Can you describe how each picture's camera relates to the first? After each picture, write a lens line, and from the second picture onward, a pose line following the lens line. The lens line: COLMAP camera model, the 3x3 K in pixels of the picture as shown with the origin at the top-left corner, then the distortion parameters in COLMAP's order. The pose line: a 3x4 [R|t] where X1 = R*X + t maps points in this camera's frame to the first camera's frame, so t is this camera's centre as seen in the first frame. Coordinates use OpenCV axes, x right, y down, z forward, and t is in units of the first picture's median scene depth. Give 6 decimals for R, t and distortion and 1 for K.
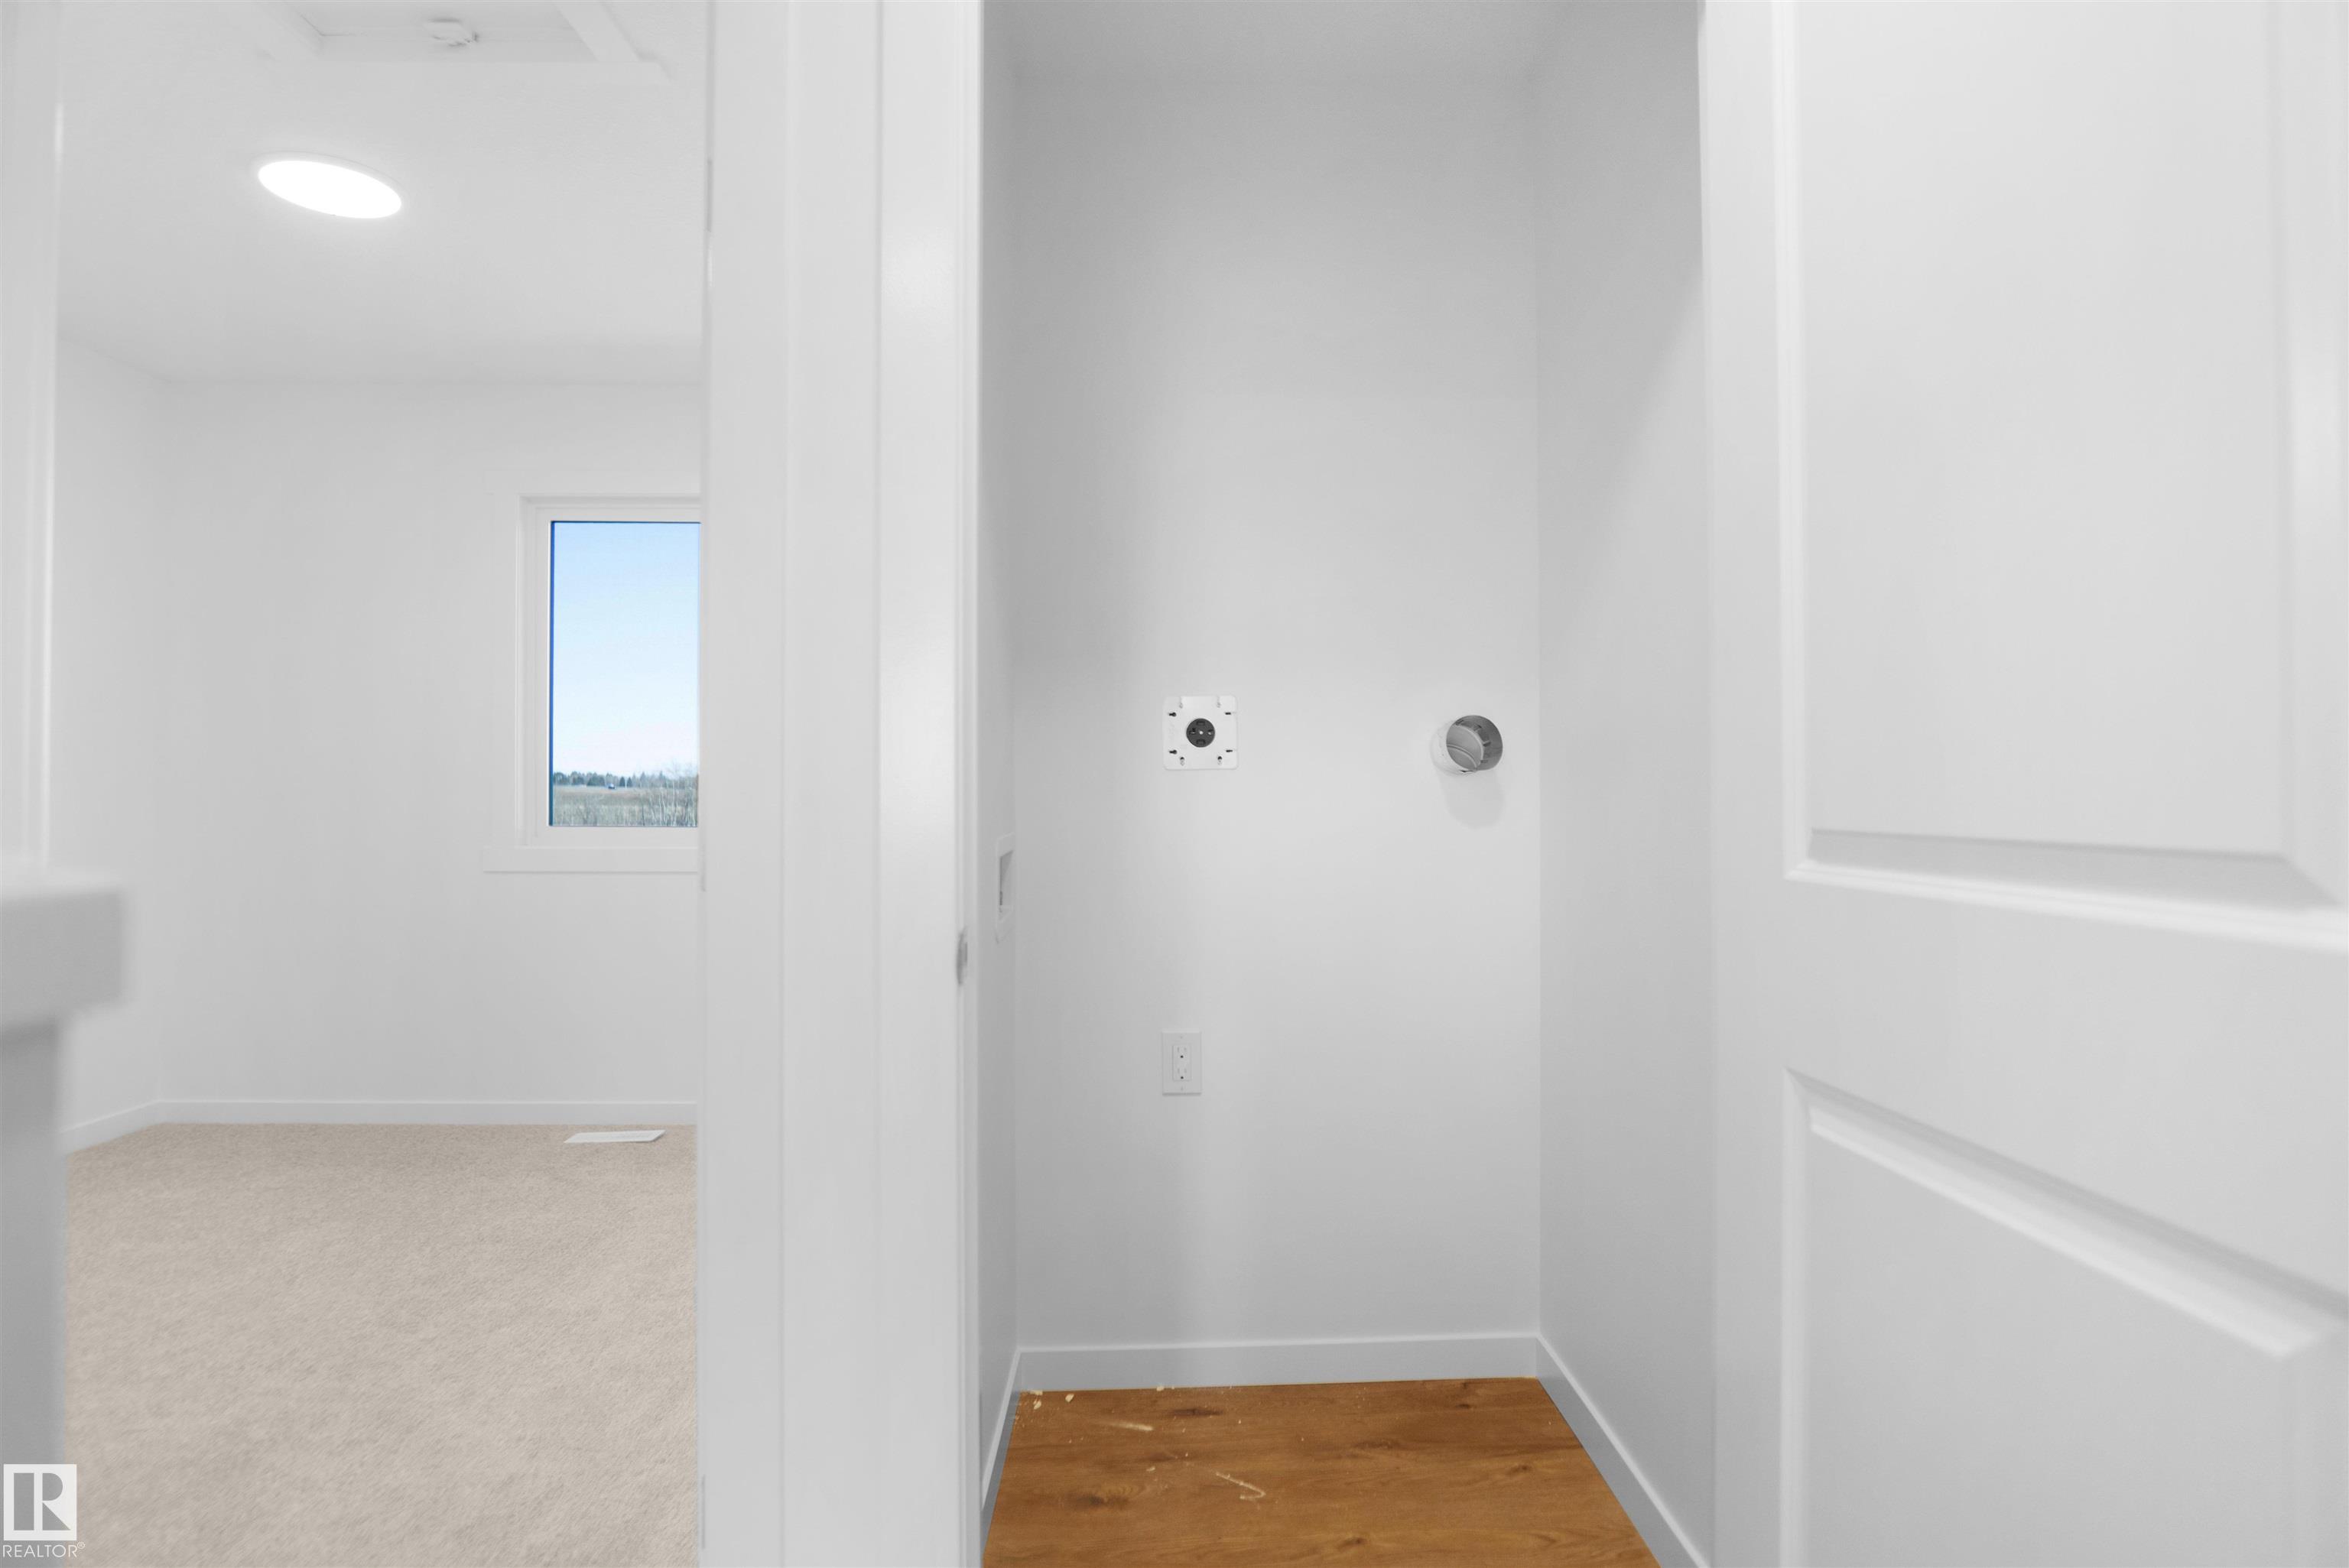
lens RADIAL K [[1246.0, 0, 1205.2], [0, 1246.0, 772.2], [0, 0, 1]] dist [-0.036985, 0.019695]
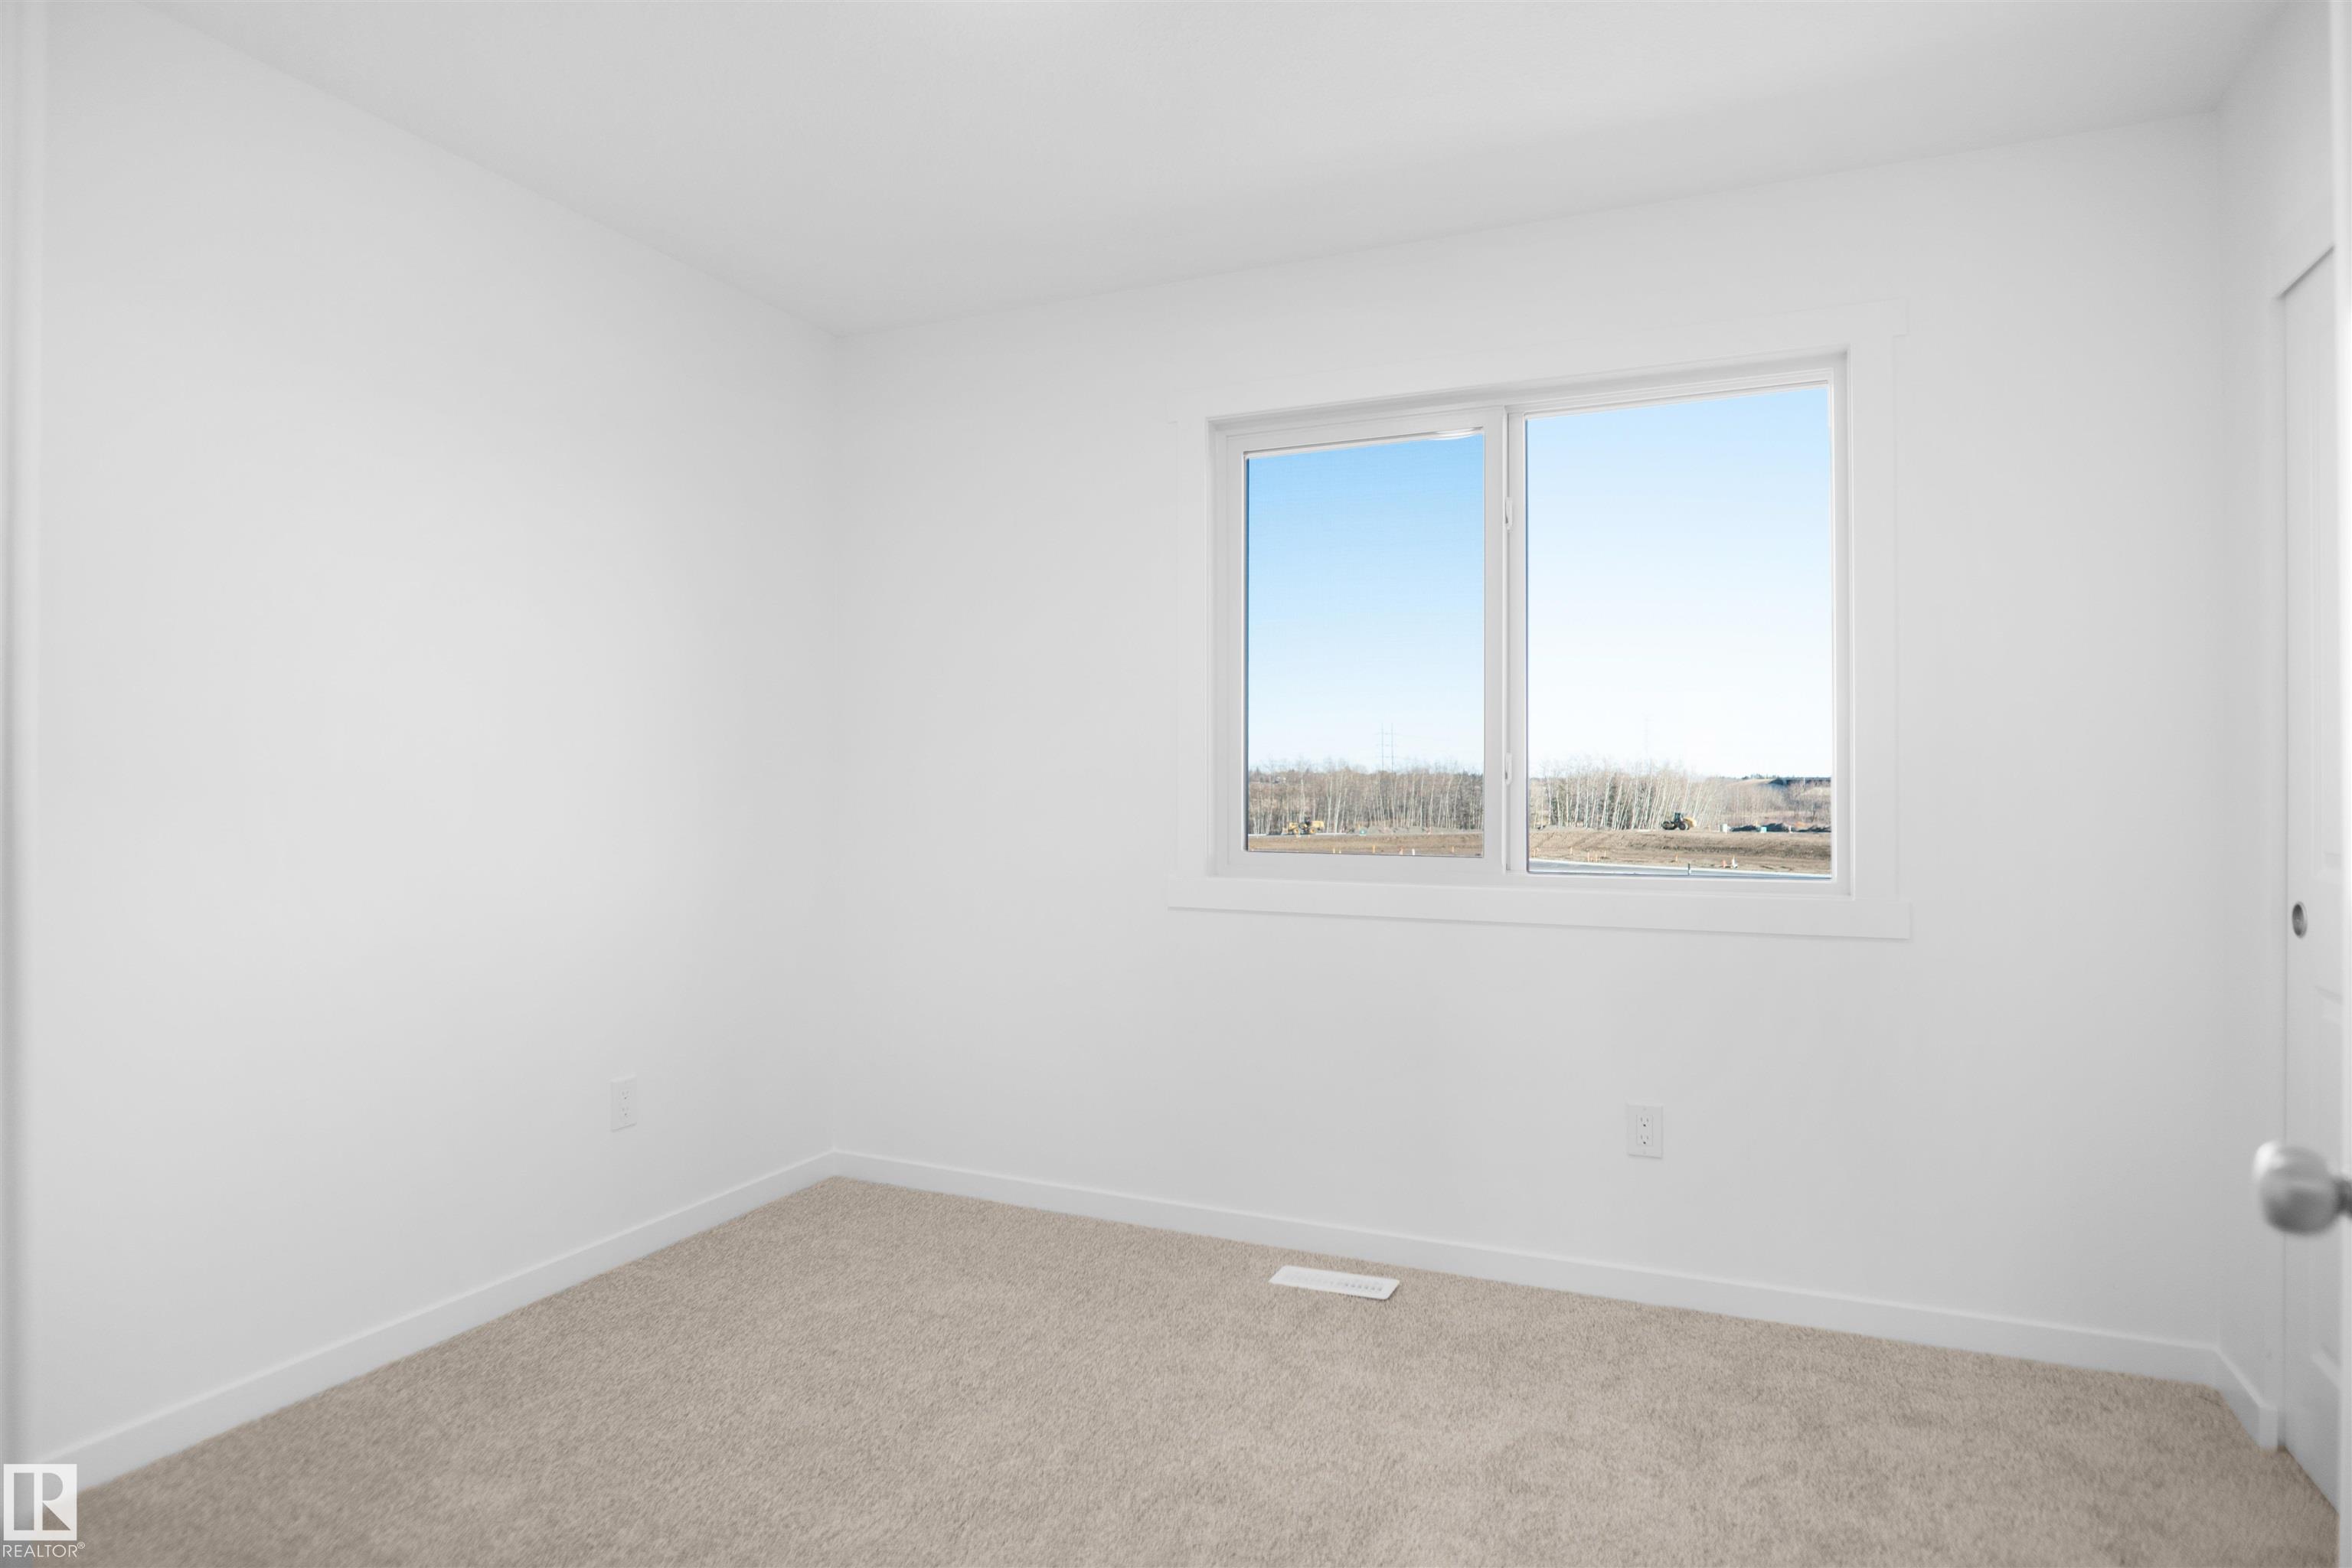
lens RADIAL K [[1296.4, 0, 1189.1], [0, 1296.4, 785.0], [0, 0, 1]] dist [-0.040616, 0.015172]
pose [[0.891774, 0.006755, -0.452430, -0.246307], [-0.001831, 0.999934, 0.011321, 0.000500], [0.452477, -0.009268, 0.891728, 0.339634]]
